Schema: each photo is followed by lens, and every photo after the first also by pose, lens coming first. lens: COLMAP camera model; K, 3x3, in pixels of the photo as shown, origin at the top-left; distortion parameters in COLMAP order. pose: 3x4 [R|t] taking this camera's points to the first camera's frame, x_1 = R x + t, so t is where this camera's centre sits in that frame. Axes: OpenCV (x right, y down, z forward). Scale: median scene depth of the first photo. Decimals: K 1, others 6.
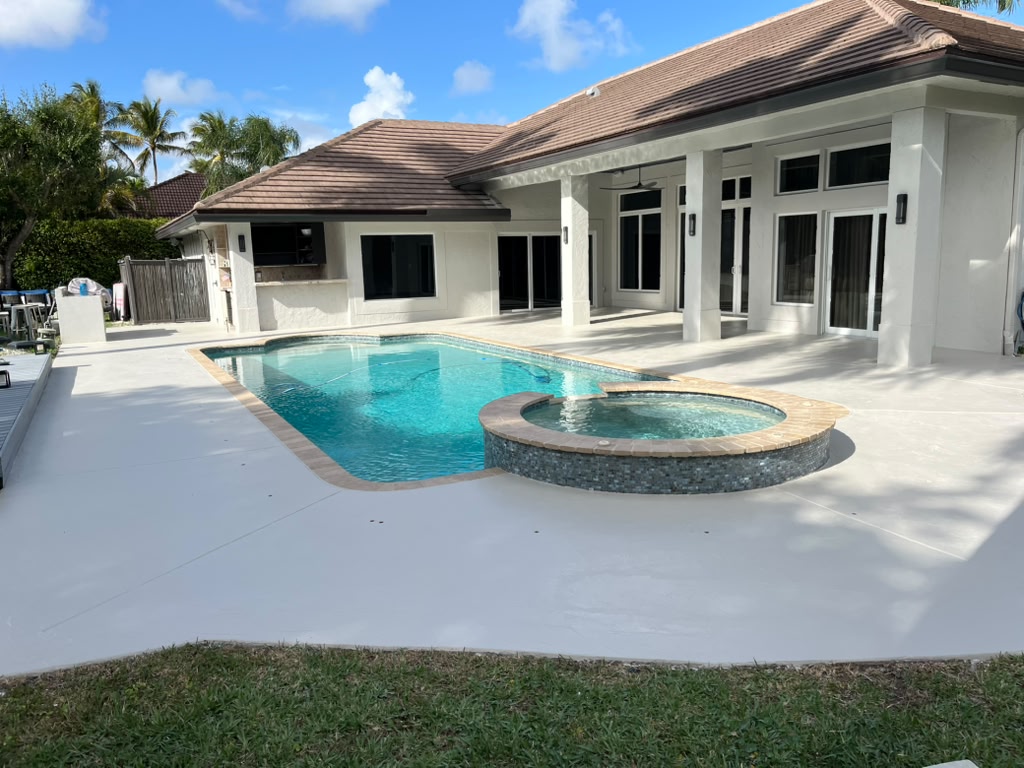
lens RADIAL K [[754.1, 0, 512.0], [0, 754.1, 384.0], [0, 0, 1]] dist [0.009116, 0.007962]
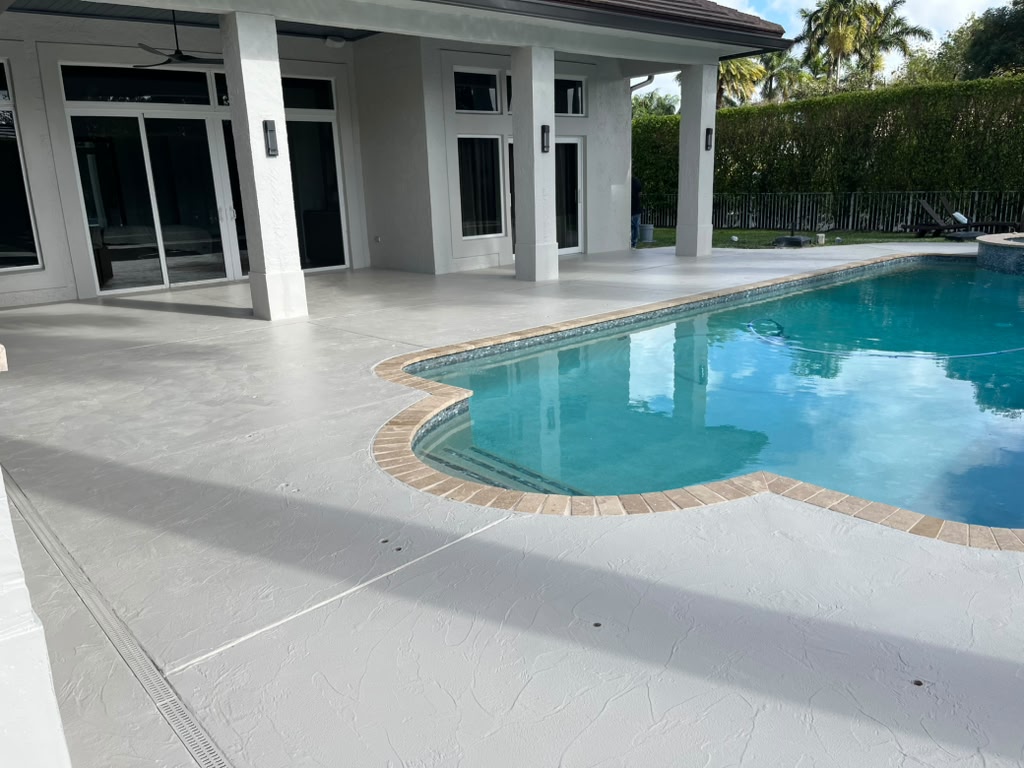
lens RADIAL K [[754.1, 0, 512.0], [0, 754.1, 384.0], [0, 0, 1]] dist [0.009116, 0.007962]
pose [[-0.241881, -0.225800, 0.943667, -0.530867], [0.206549, 0.938274, 0.277452, -0.179084], [-0.948067, 0.262024, -0.180312, 1.141514]]
